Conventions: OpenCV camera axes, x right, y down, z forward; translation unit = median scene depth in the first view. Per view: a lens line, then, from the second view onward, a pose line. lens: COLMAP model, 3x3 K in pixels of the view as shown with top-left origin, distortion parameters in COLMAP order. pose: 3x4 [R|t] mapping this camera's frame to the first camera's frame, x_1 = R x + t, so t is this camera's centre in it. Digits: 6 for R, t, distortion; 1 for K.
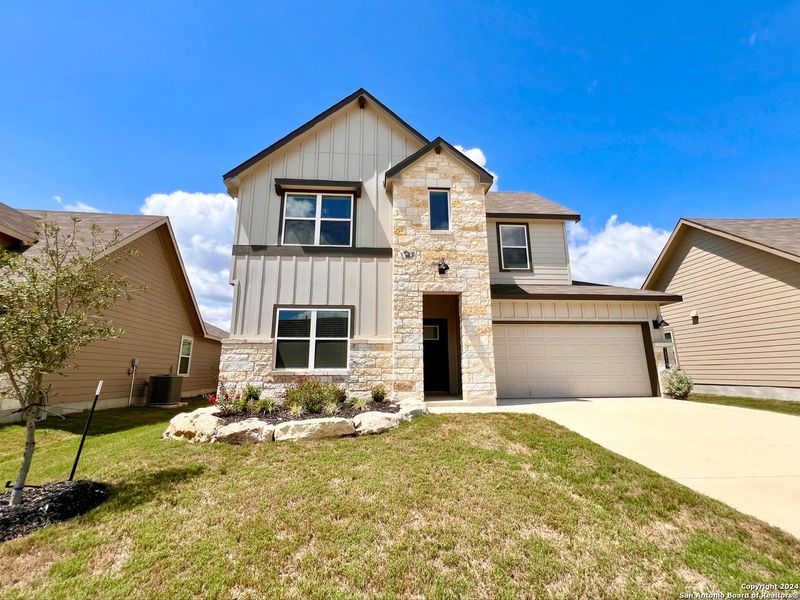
lens RADIAL K [[341.1, 0, 400.0], [0, 341.1, 300.0], [0, 0, 1]] dist [-0.000898, 0.000397]
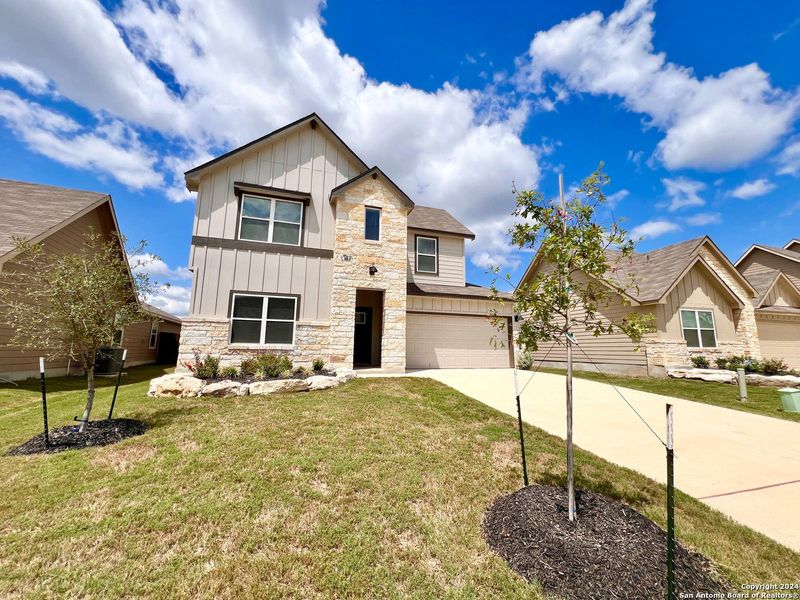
lens RADIAL K [[319.6, 0, 399.0], [0, 319.6, 299.1], [0, 0, 1]] dist [-0.001834, 0.000561]
pose [[0.970853, 0.054136, 0.233482, -0.056388], [-0.066286, 0.996808, 0.044505, -0.043675], [-0.230327, -0.058685, 0.971342, -0.222376]]
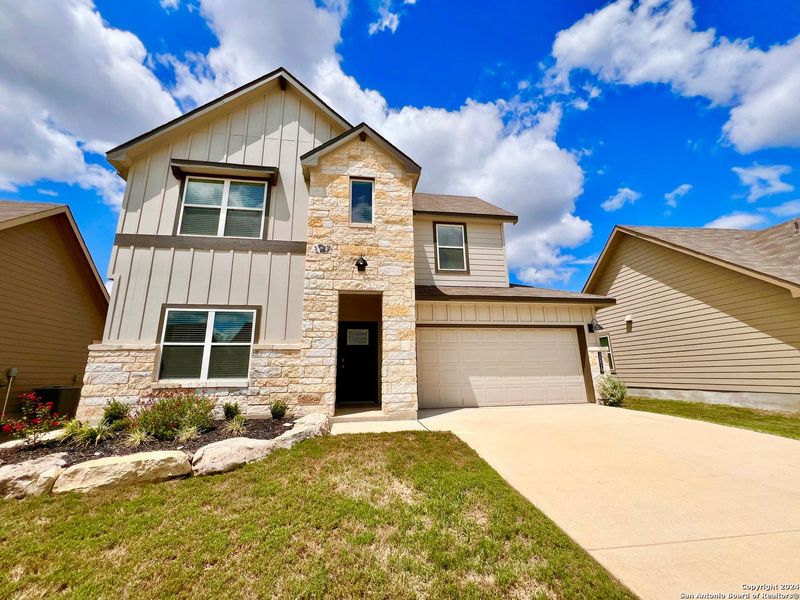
lens RADIAL K [[315.7, 0, 399.9], [0, 315.7, 301.8], [0, 0, 1]] dist [0.000751, 0.000022]
pose [[0.996763, 0.007613, 0.080038, 0.157758], [-0.006198, 0.999820, -0.017912, 0.018745], [-0.080160, 0.017358, 0.996631, 0.167840]]
